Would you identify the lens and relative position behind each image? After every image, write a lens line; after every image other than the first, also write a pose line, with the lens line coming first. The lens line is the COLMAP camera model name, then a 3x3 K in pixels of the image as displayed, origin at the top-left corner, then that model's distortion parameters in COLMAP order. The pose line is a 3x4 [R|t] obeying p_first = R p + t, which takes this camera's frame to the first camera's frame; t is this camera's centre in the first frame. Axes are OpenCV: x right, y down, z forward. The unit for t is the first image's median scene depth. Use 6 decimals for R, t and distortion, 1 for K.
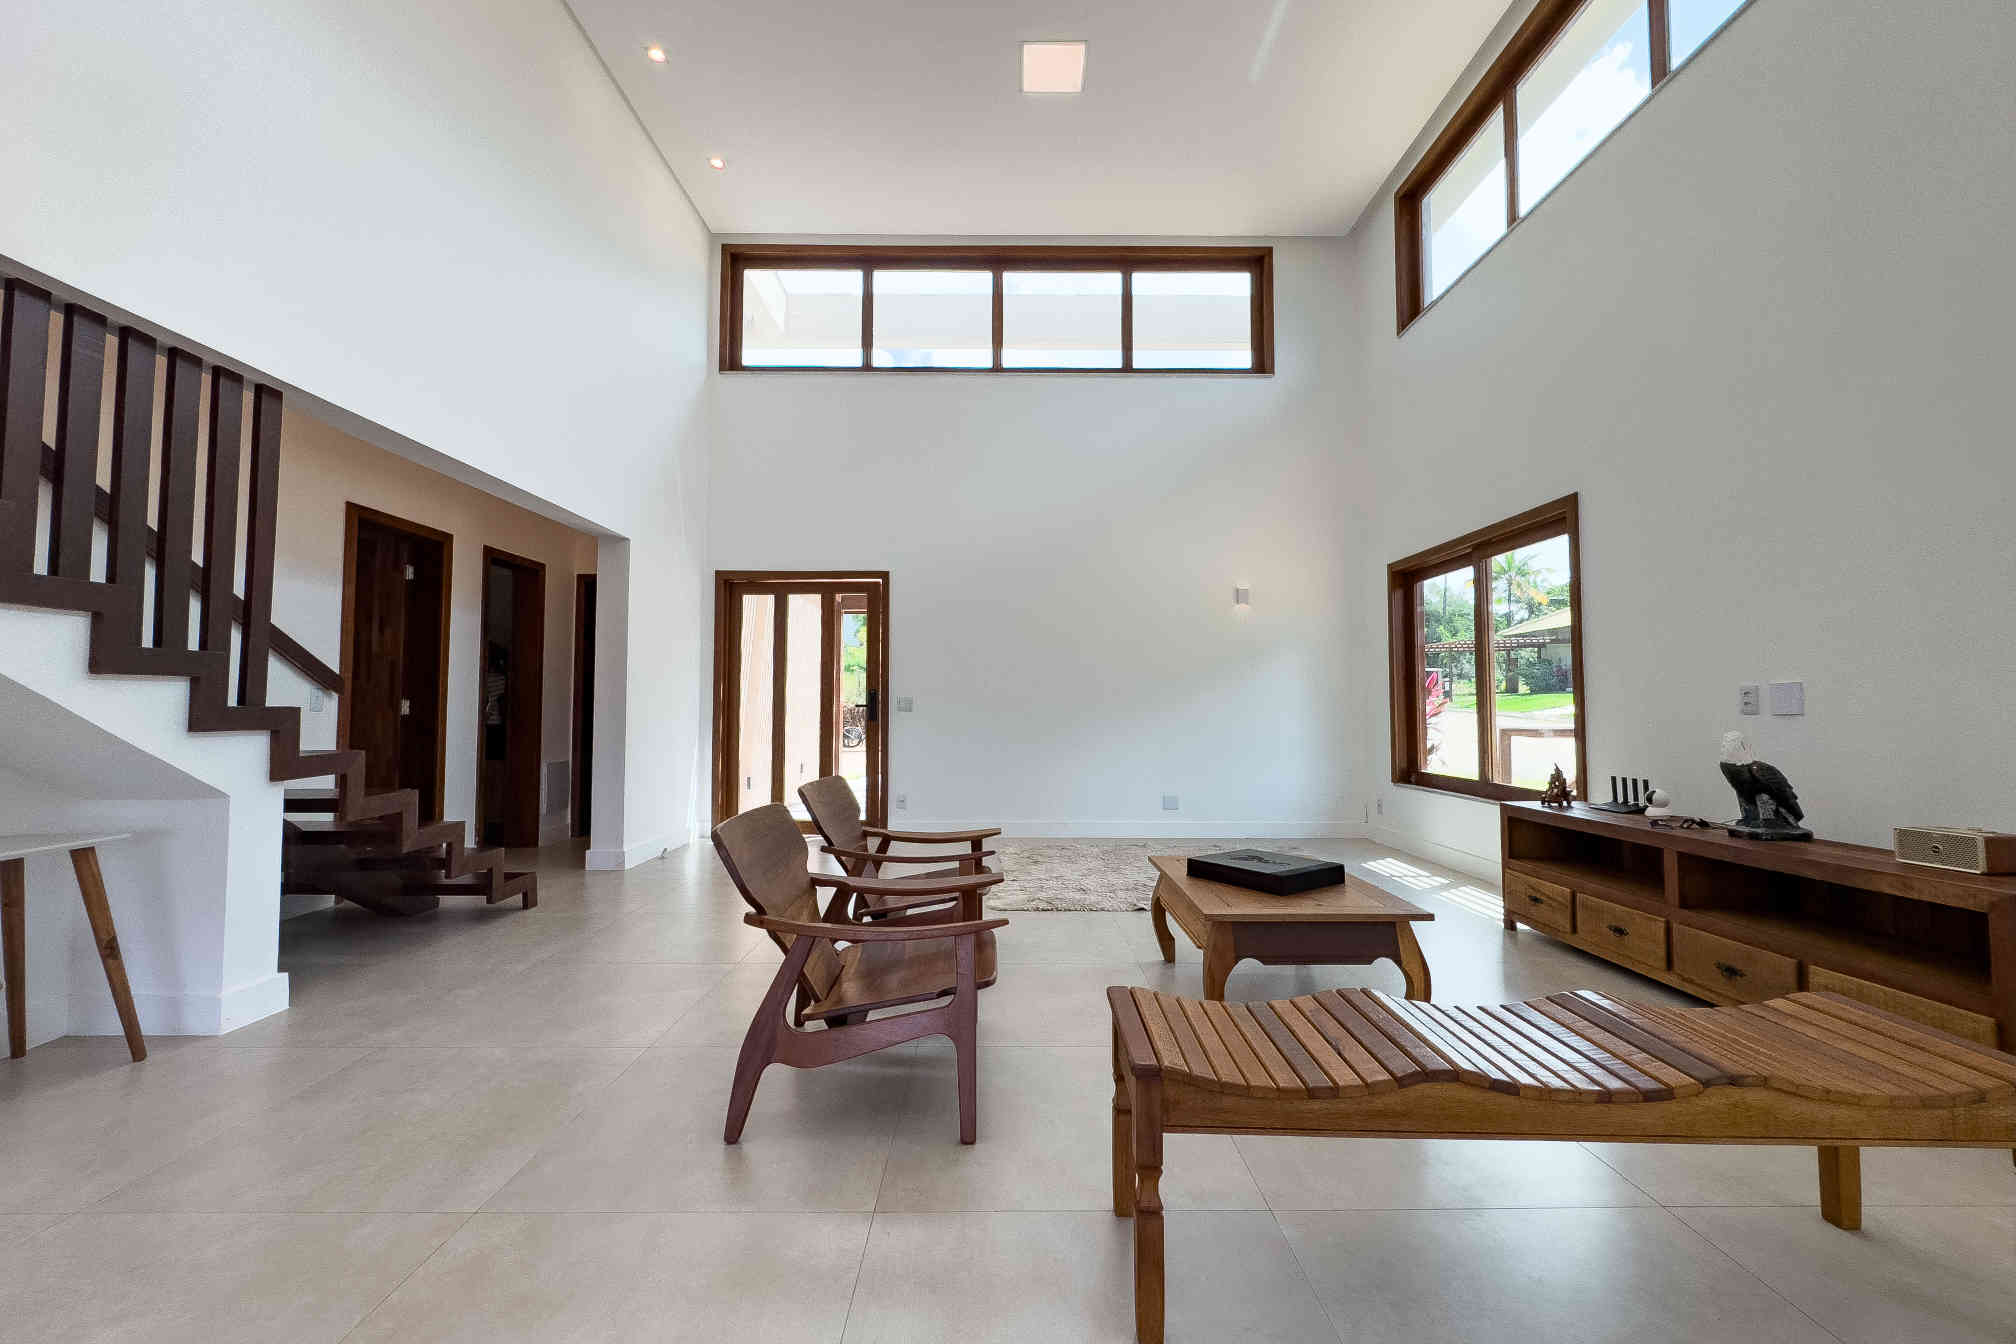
lens RADIAL K [[802.2, 0, 1012.1], [0, 802.2, 673.4], [0, 0, 1]] dist [-0.003077, 0.000344]
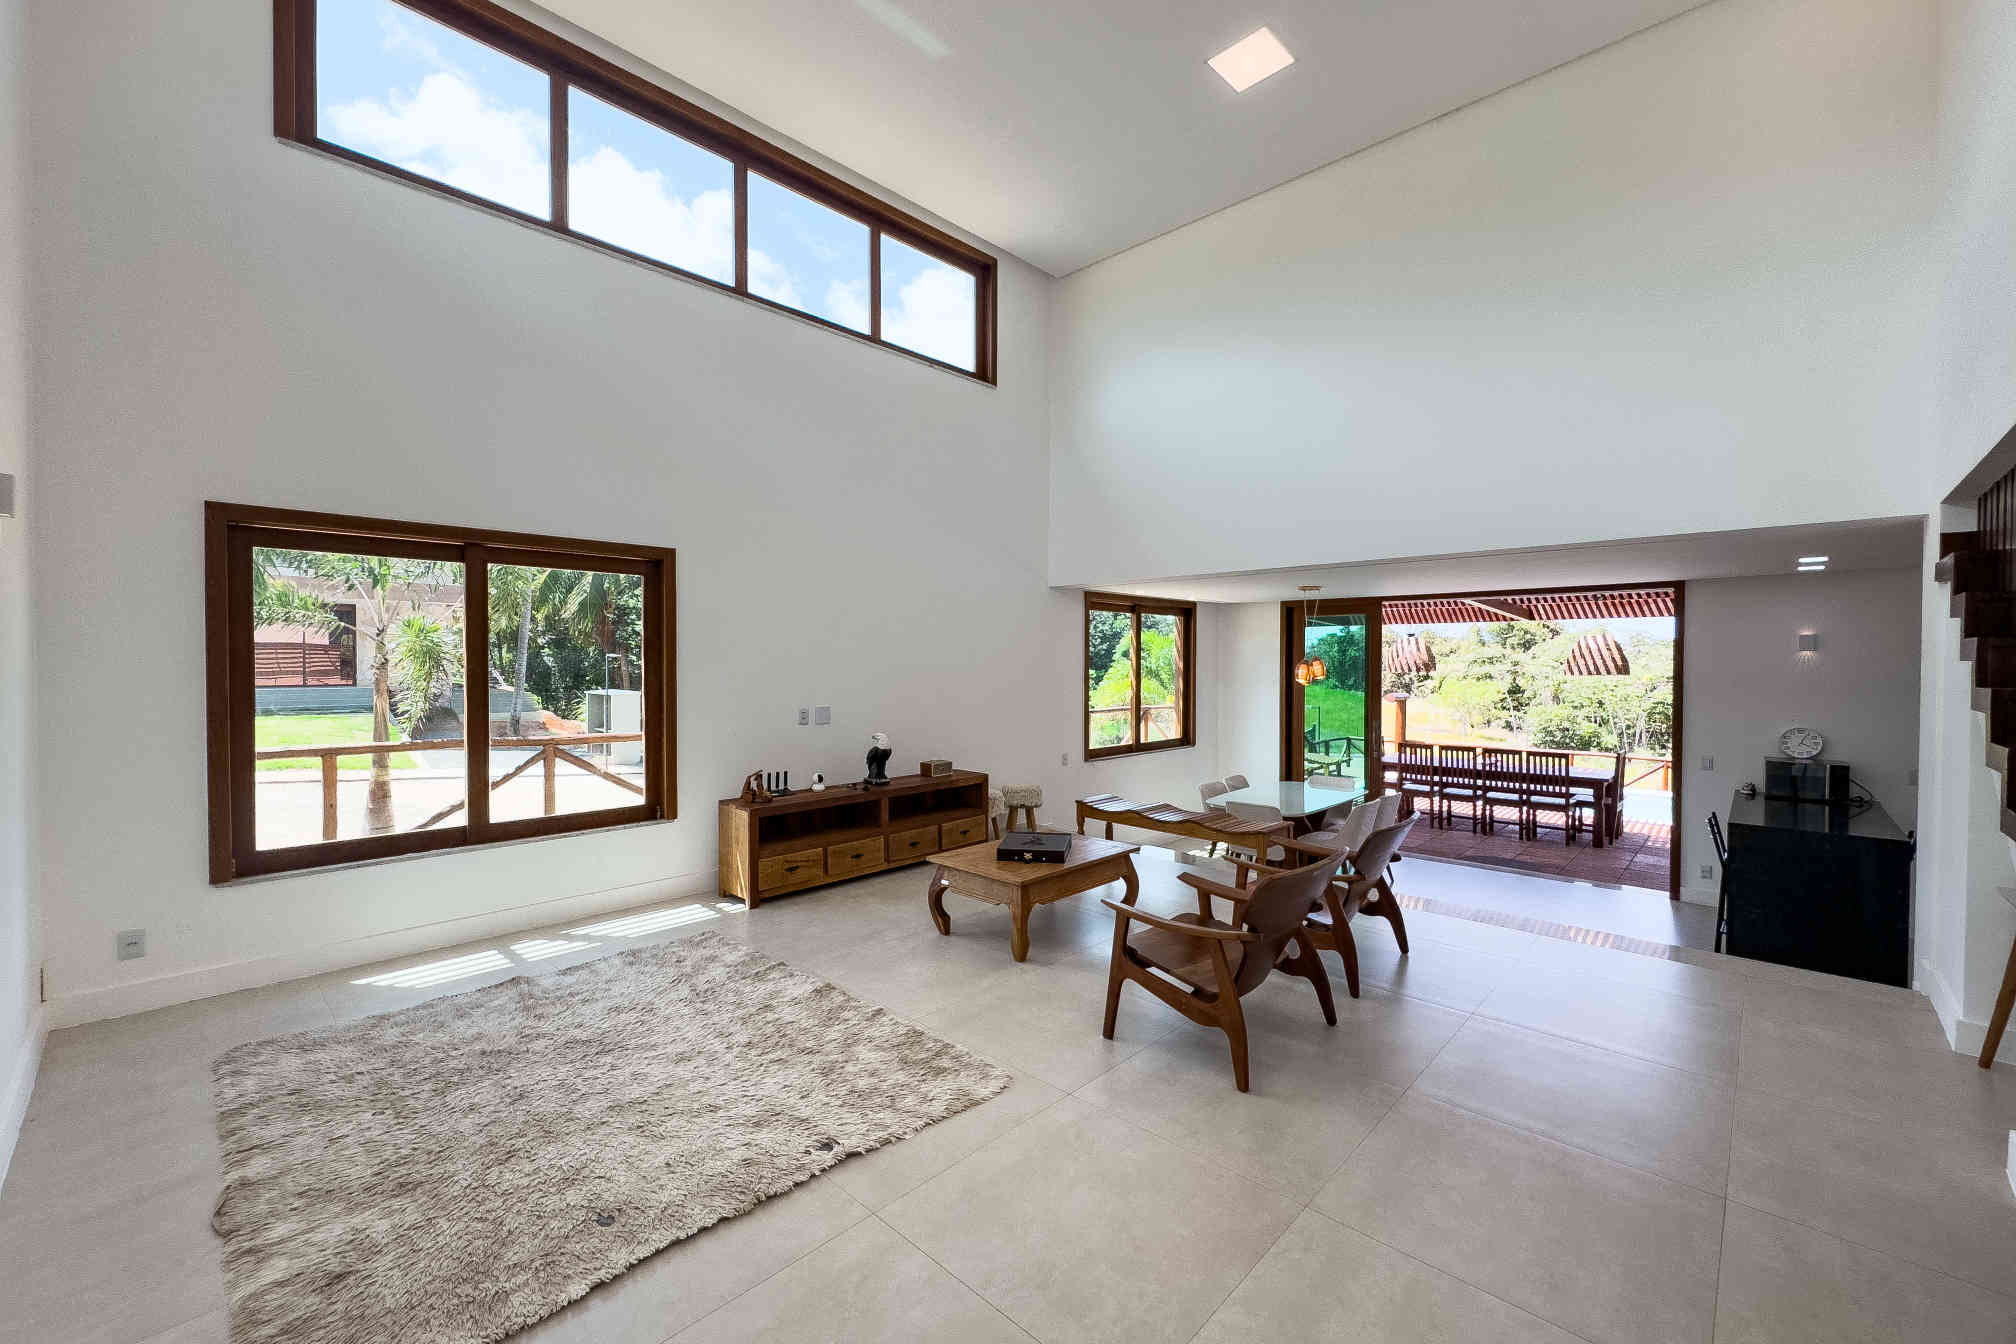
lens RADIAL K [[802.2, 0, 1004.1], [0, 802.2, 676.1], [0, 0, 1]] dist [-0.003077, 0.000344]
pose [[-0.714185, -0.015344, 0.699789, -0.360961], [-0.033722, 0.999353, -0.012503, -0.027891], [-0.699145, -0.032527, -0.714240, 1.108500]]
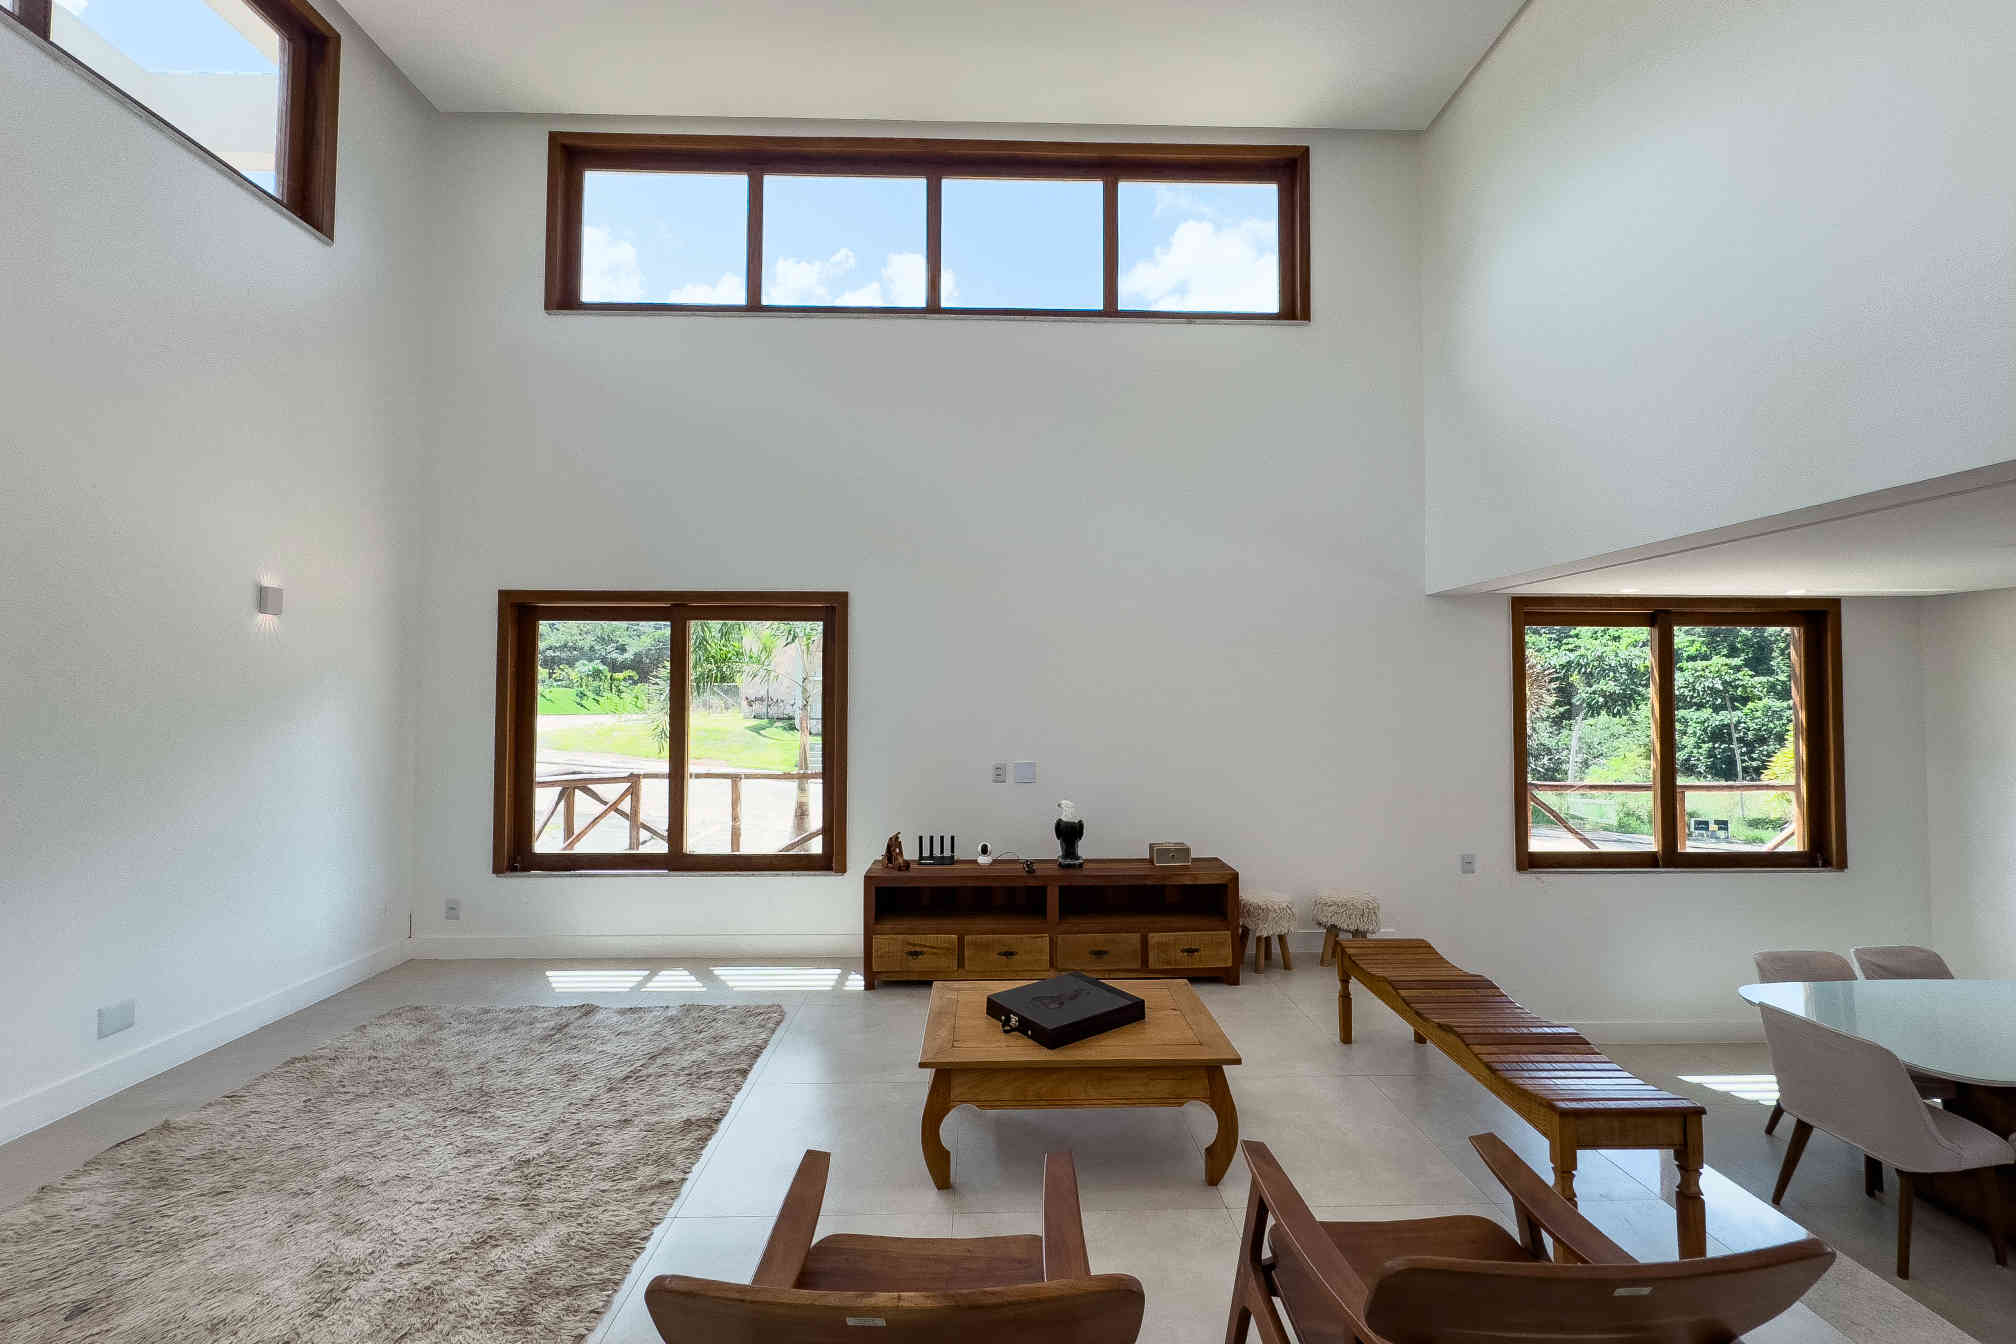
lens RADIAL K [[802.2, 0, 1008.3], [0, 802.2, 675.1], [0, 0, 1]] dist [-0.003077, 0.000344]
pose [[-0.021566, 0.026970, 0.999404, -0.339025], [-0.047587, 0.998475, -0.027972, -0.062195], [-0.998634, -0.048161, -0.020250, 0.577601]]
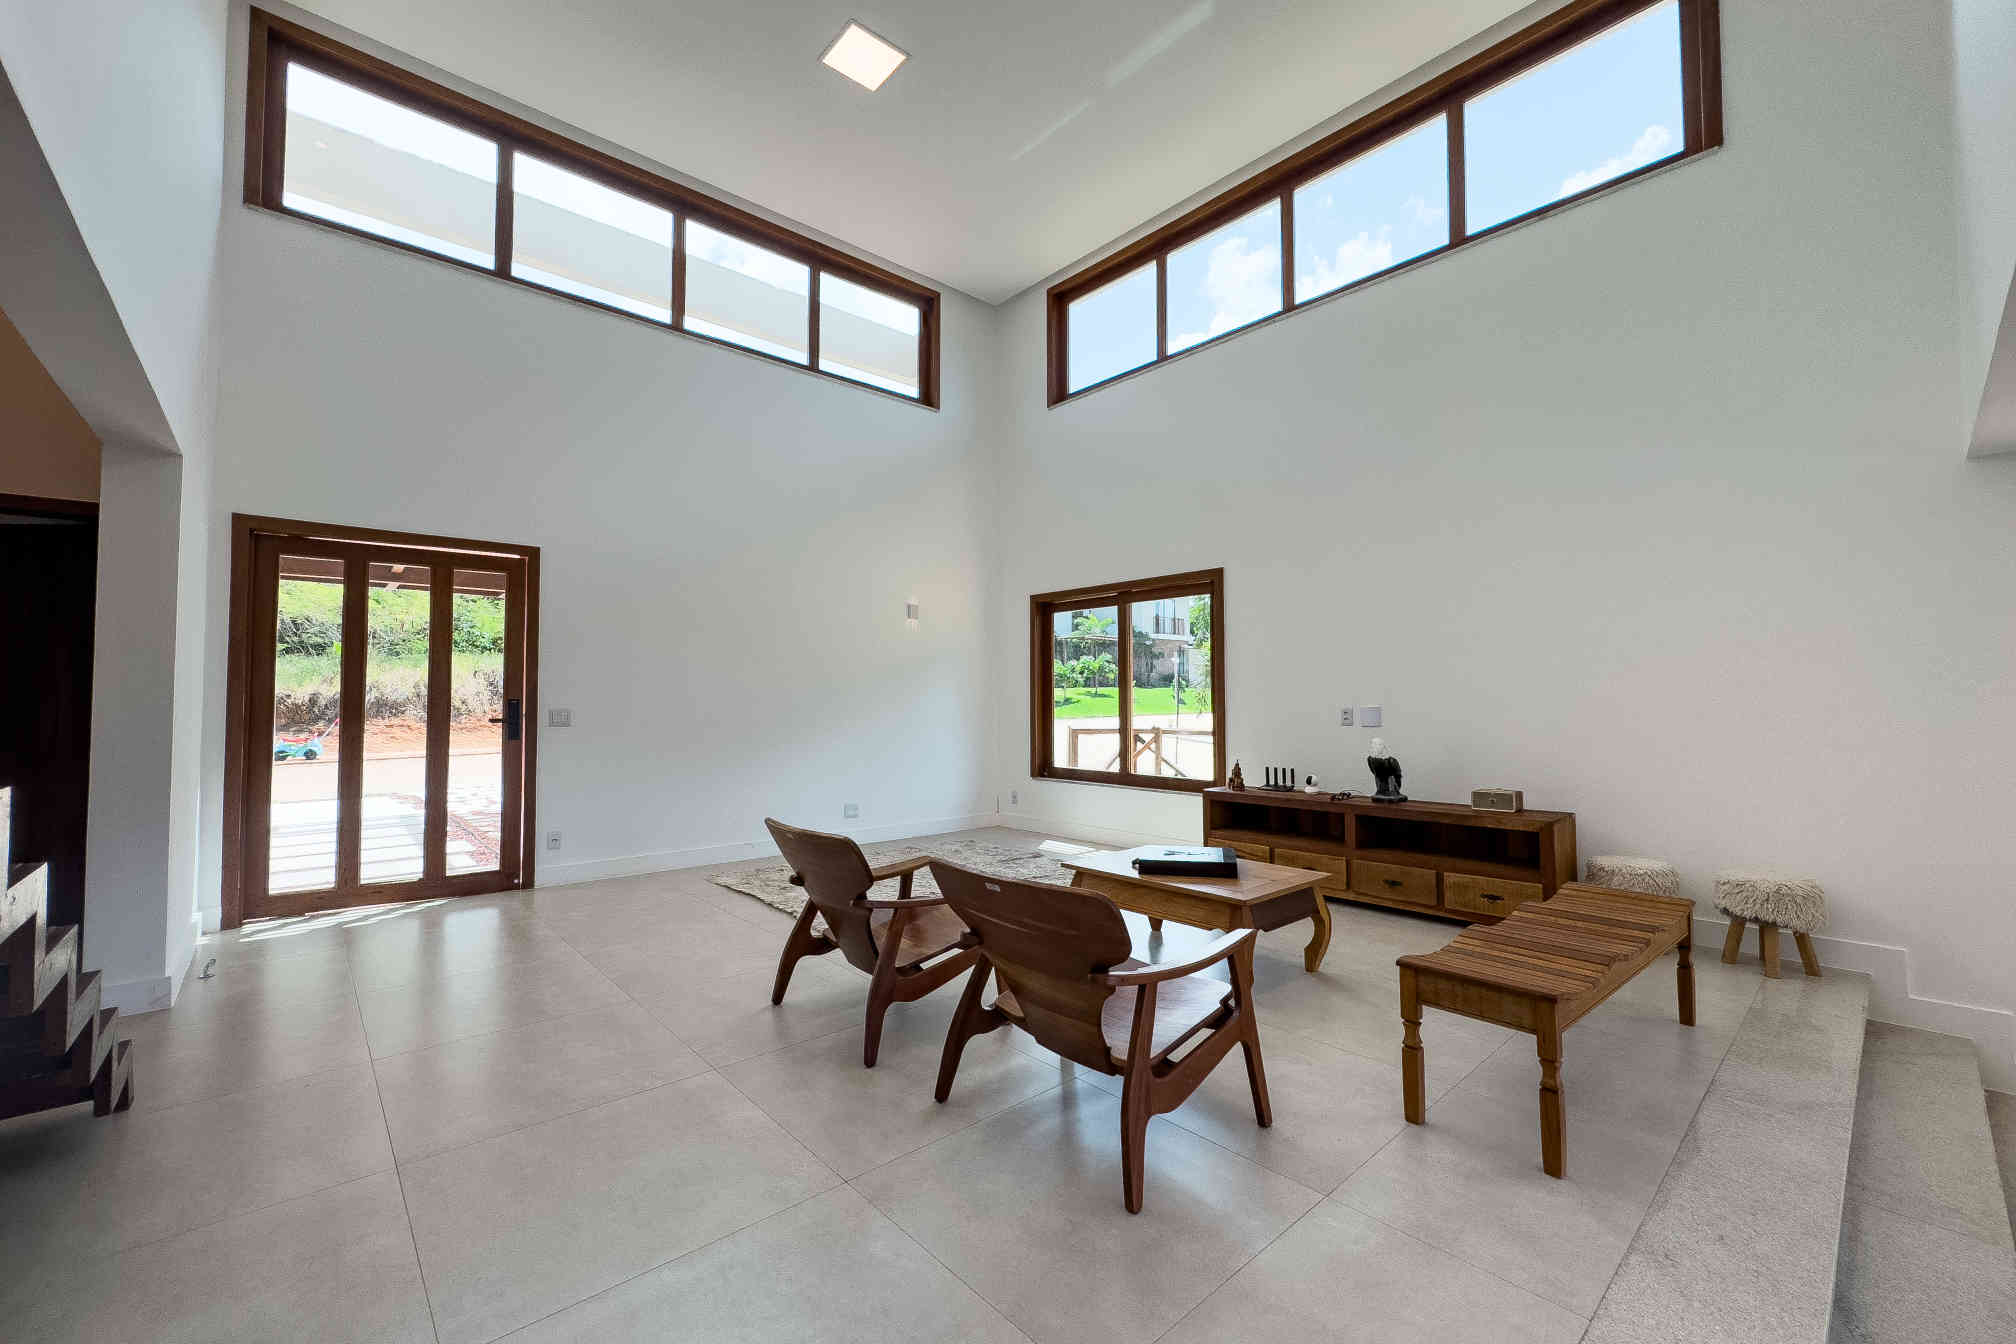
lens RADIAL K [[802.2, 0, 1009.5], [0, 802.2, 673.5], [0, 0, 1]] dist [-0.003077, 0.000344]
pose [[0.749942, 0.019781, 0.661208, -0.380127], [-0.026896, 0.999638, 0.000601, -0.020961], [-0.660957, -0.018234, 0.750203, 0.131488]]
